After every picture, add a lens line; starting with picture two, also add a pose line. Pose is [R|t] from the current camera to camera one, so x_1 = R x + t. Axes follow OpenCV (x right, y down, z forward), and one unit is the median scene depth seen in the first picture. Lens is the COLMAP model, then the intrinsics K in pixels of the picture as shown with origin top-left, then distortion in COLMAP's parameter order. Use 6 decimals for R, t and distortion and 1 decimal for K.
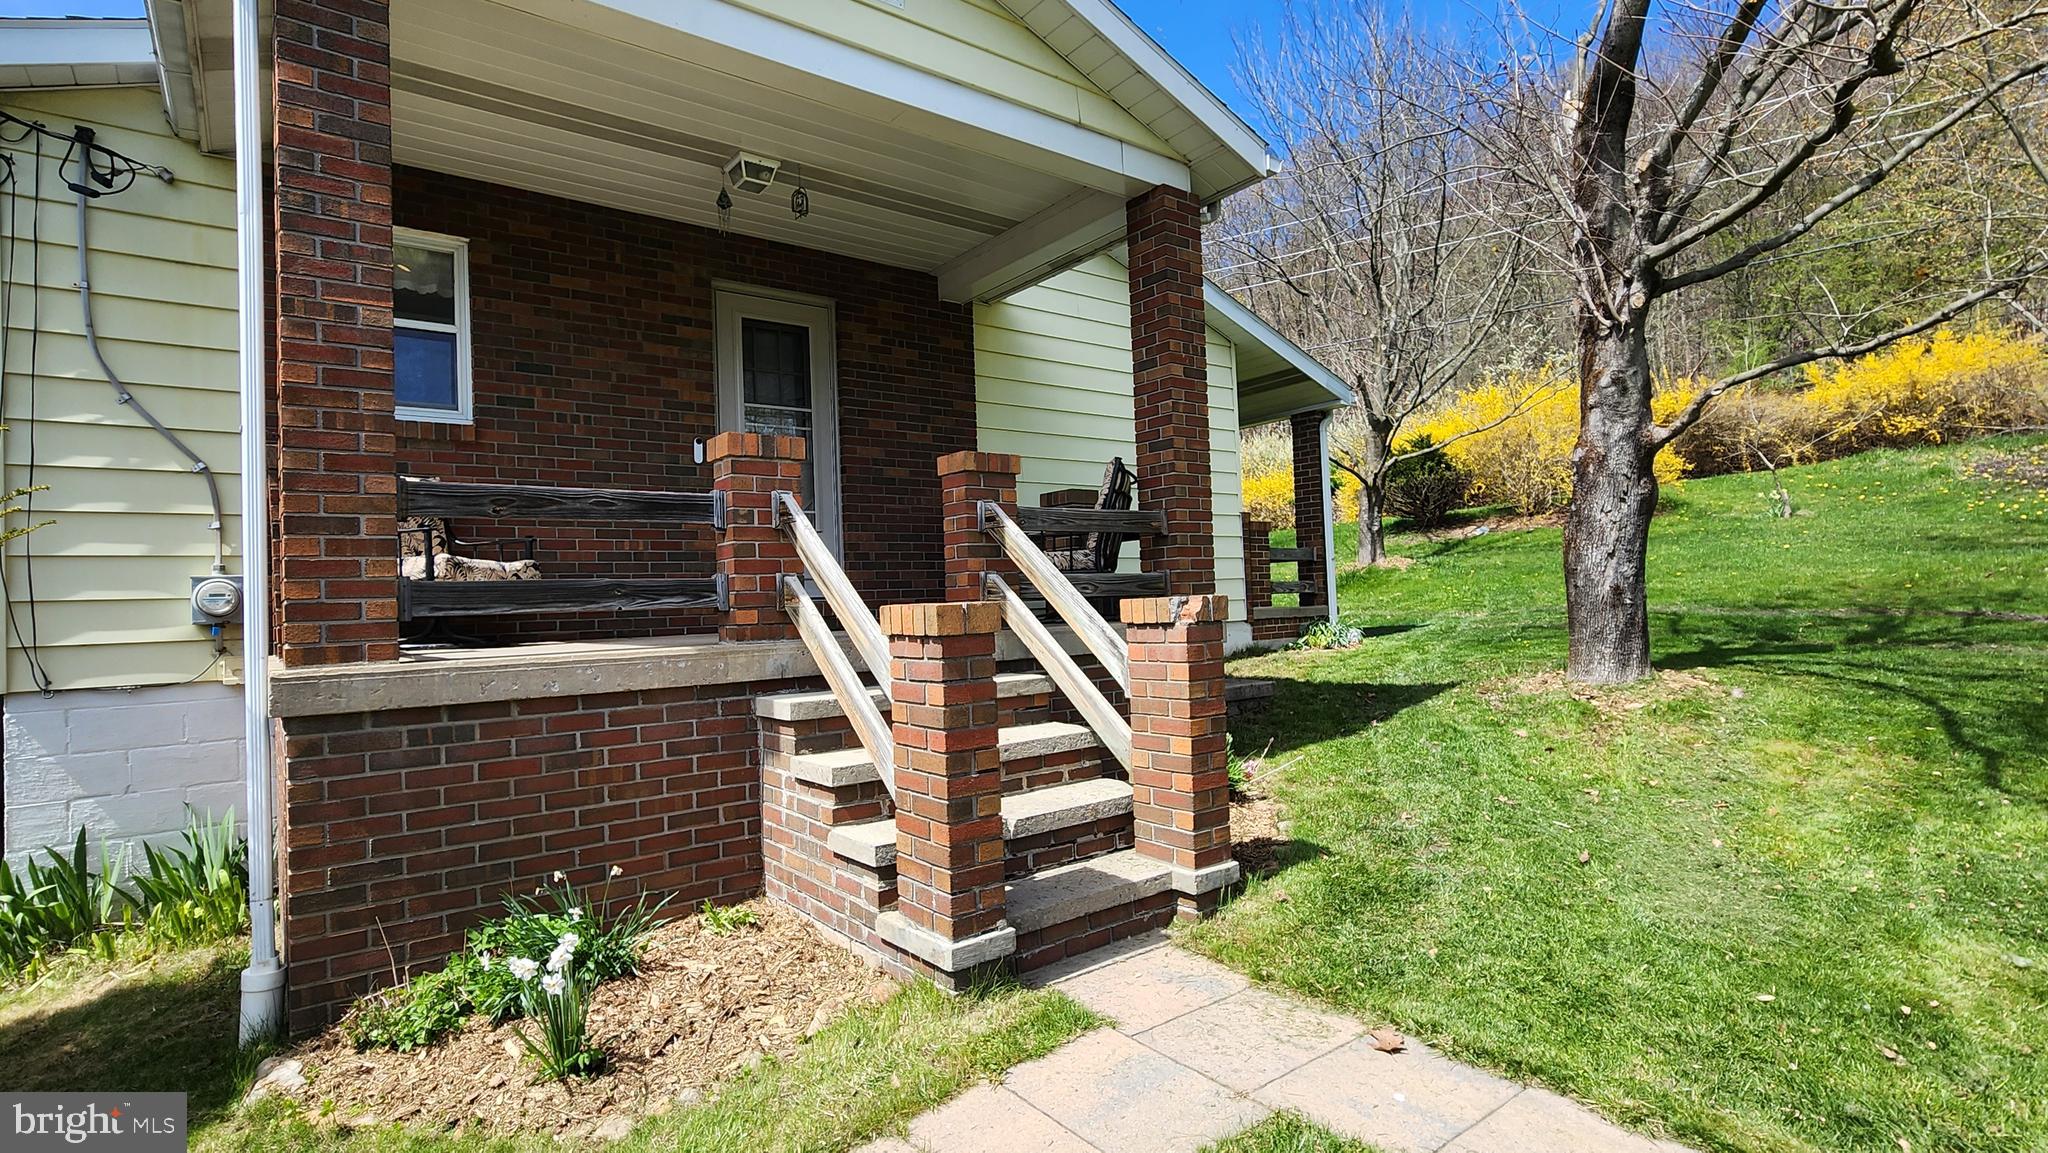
lens RADIAL K [[836.9, 0, 1010.2], [0, 836.9, 576.3], [0, 0, 1]] dist [-0.003675, 0.003459]
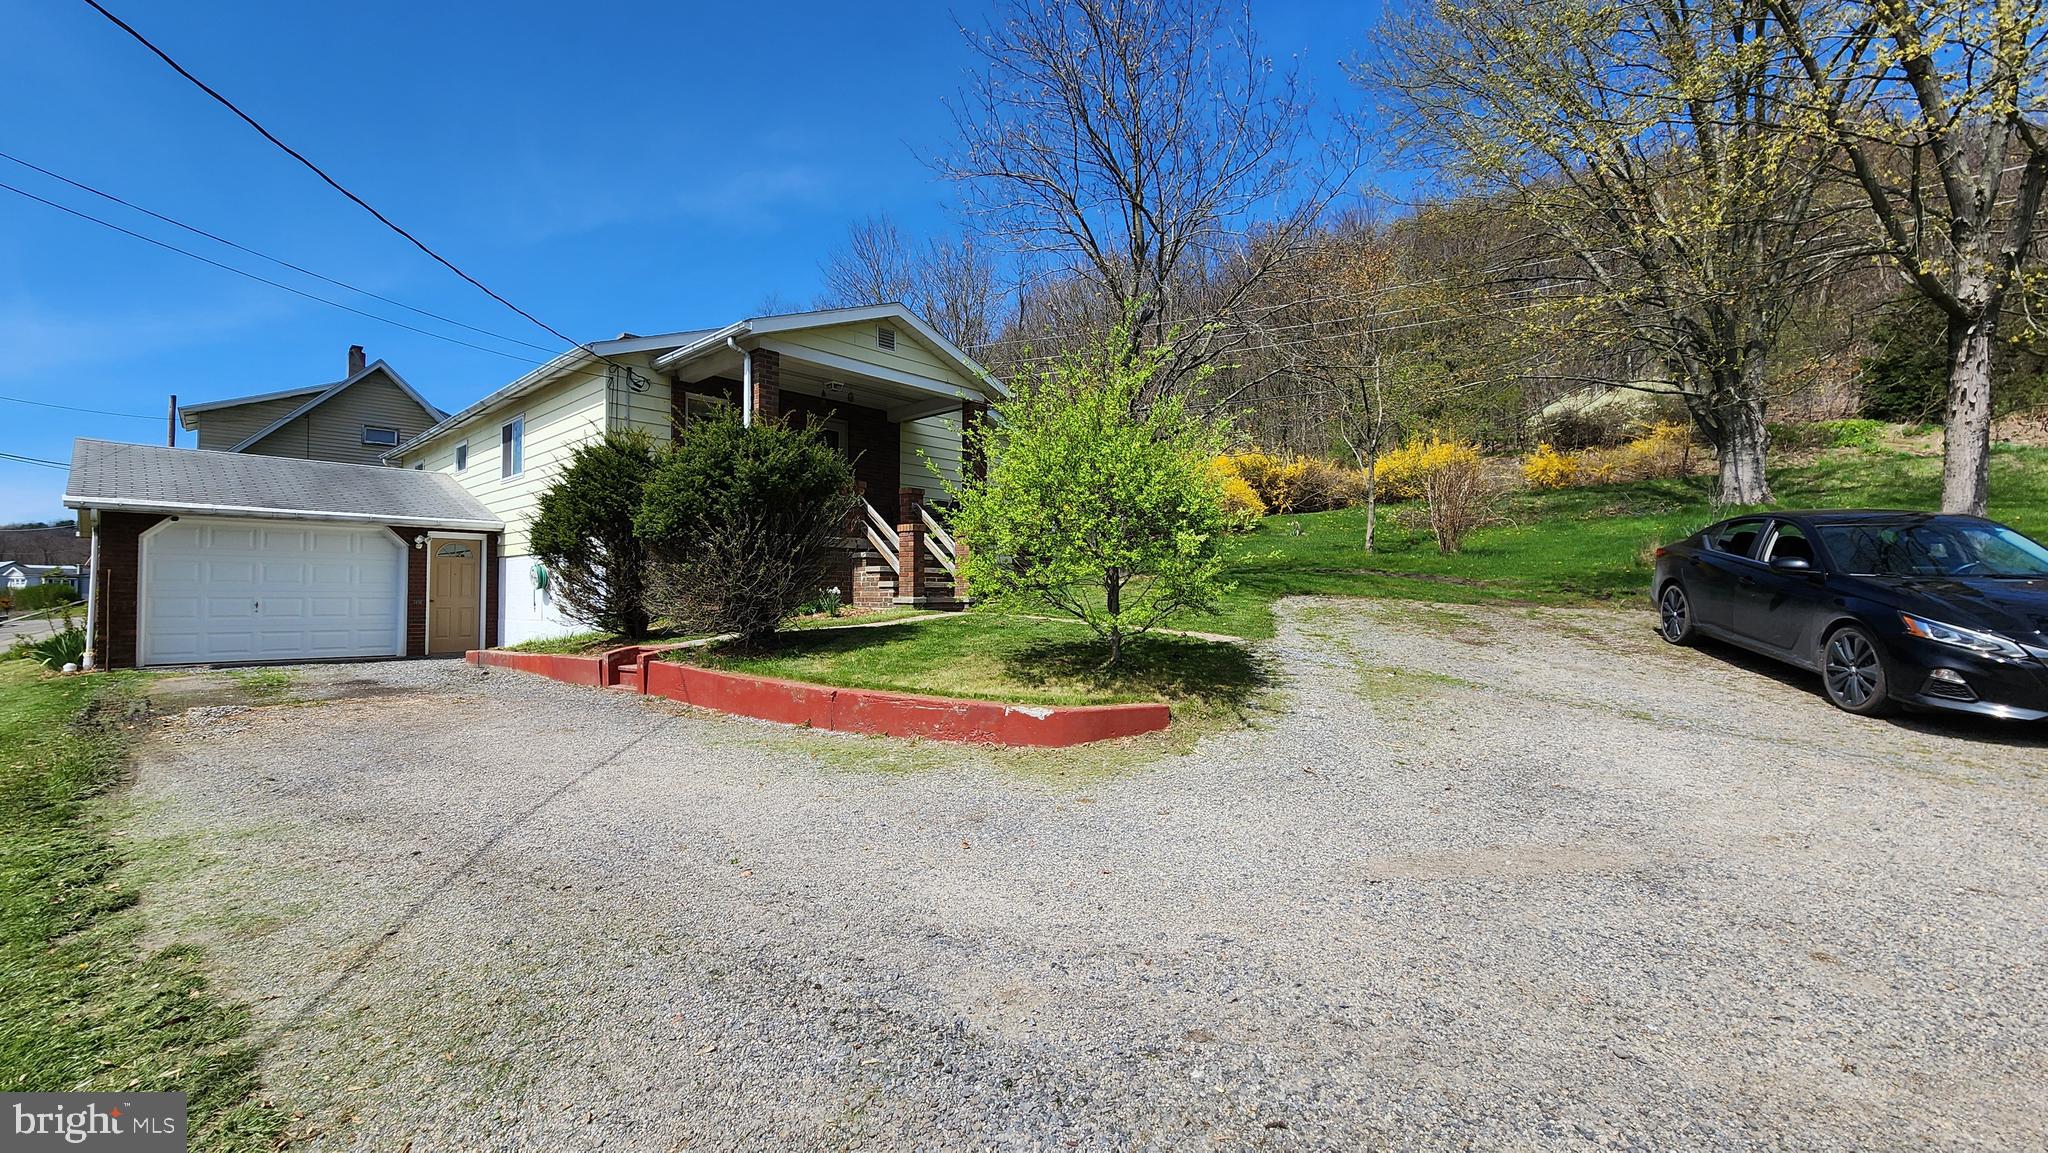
lens RADIAL K [[836.9, 0, 1010.2], [0, 836.9, 576.3], [0, 0, 1]] dist [-0.003675, 0.003459]
pose [[0.981874, 0.037916, 0.185703, -0.314323], [-0.035473, 0.999235, -0.016459, 0.292607], [-0.186185, 0.009573, 0.982468, -2.799260]]
